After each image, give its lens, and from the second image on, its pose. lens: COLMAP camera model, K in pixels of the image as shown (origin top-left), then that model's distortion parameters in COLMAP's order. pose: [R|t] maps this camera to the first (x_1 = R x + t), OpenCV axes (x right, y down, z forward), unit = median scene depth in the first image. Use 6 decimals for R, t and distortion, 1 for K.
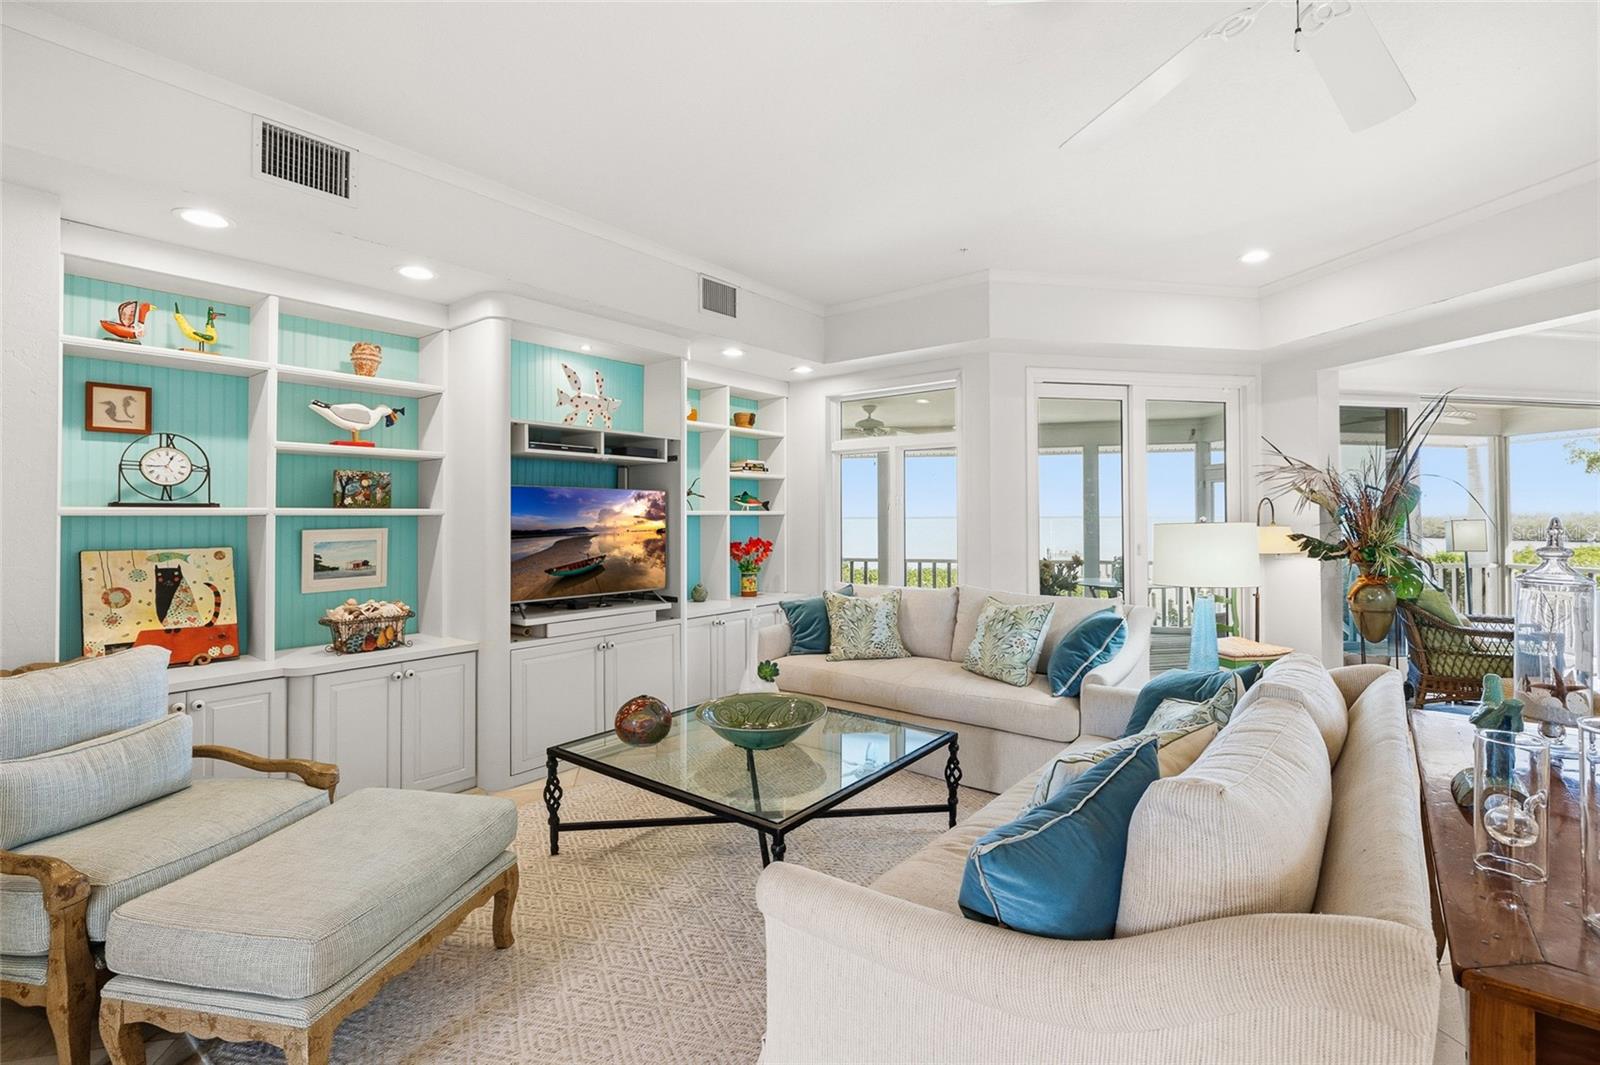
lens RADIAL K [[708.5, 0, 803.4], [0, 708.5, 520.2], [0, 0, 1]] dist [-0.010429, 0.001620]
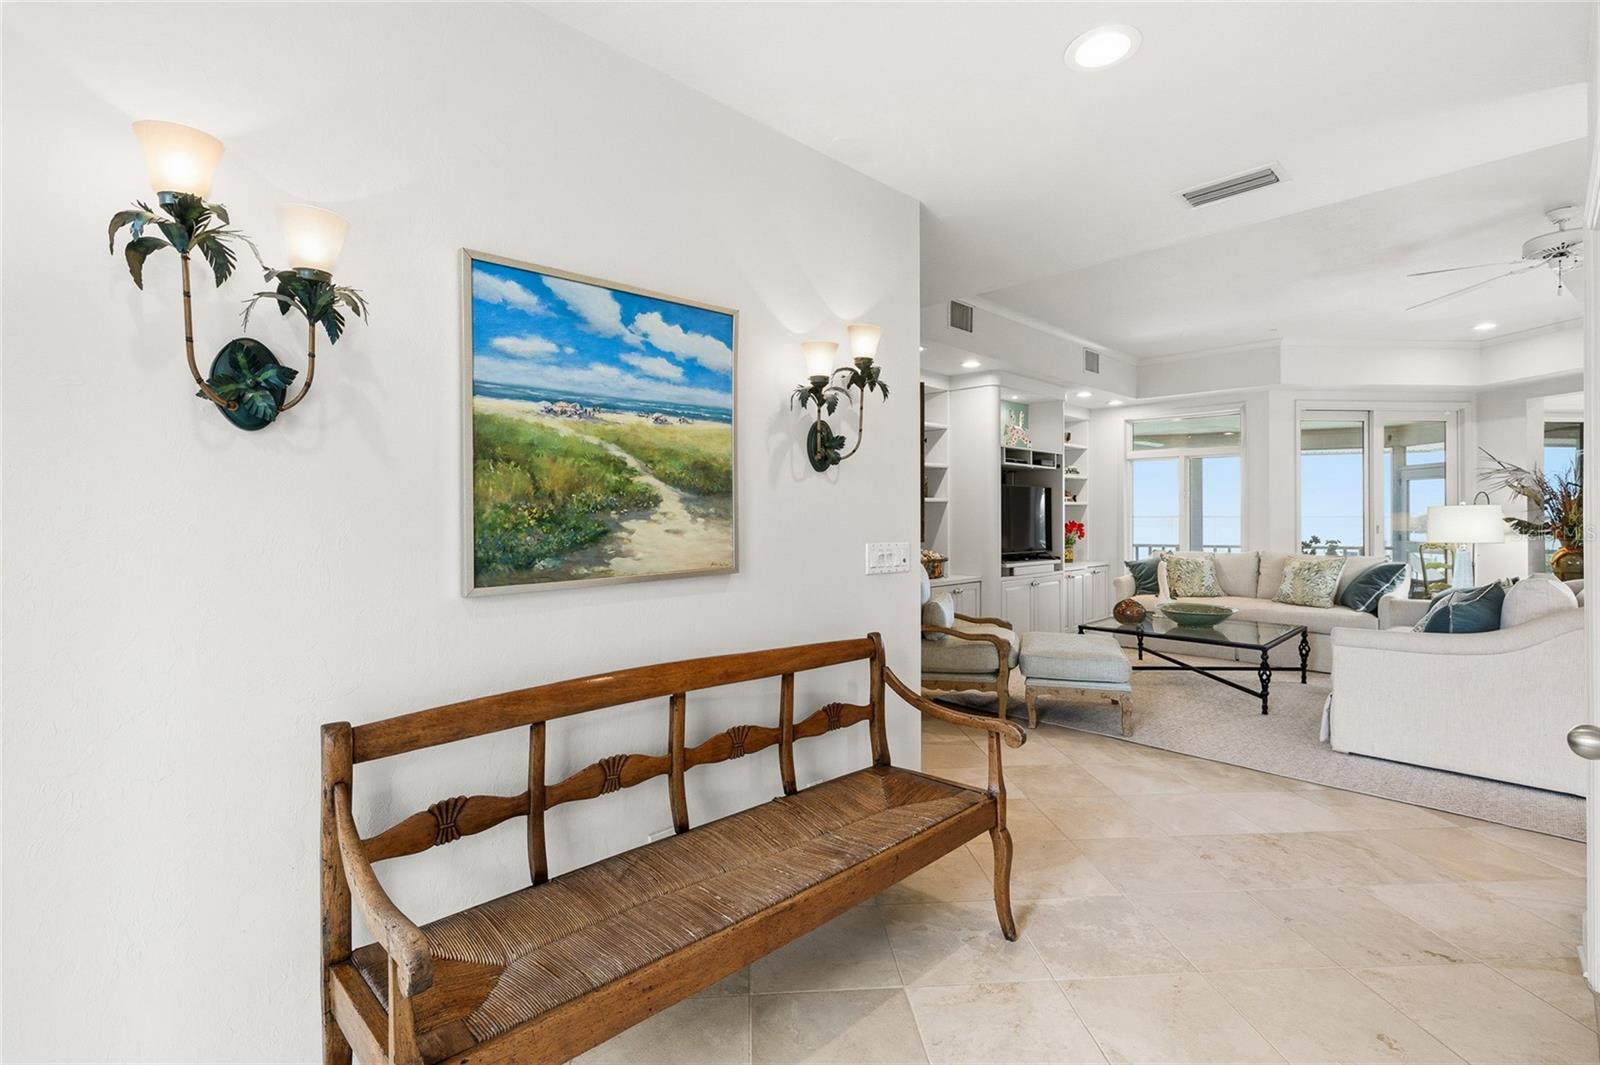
lens RADIAL K [[708.5, 0, 795.4], [0, 708.5, 522.9], [0, 0, 1]] dist [-0.010429, 0.001620]
pose [[0.990572, 0.004064, -0.136933, -0.555866], [-0.003317, 0.999978, 0.005687, 0.029469], [0.136953, -0.005179, 0.990564, -0.621507]]
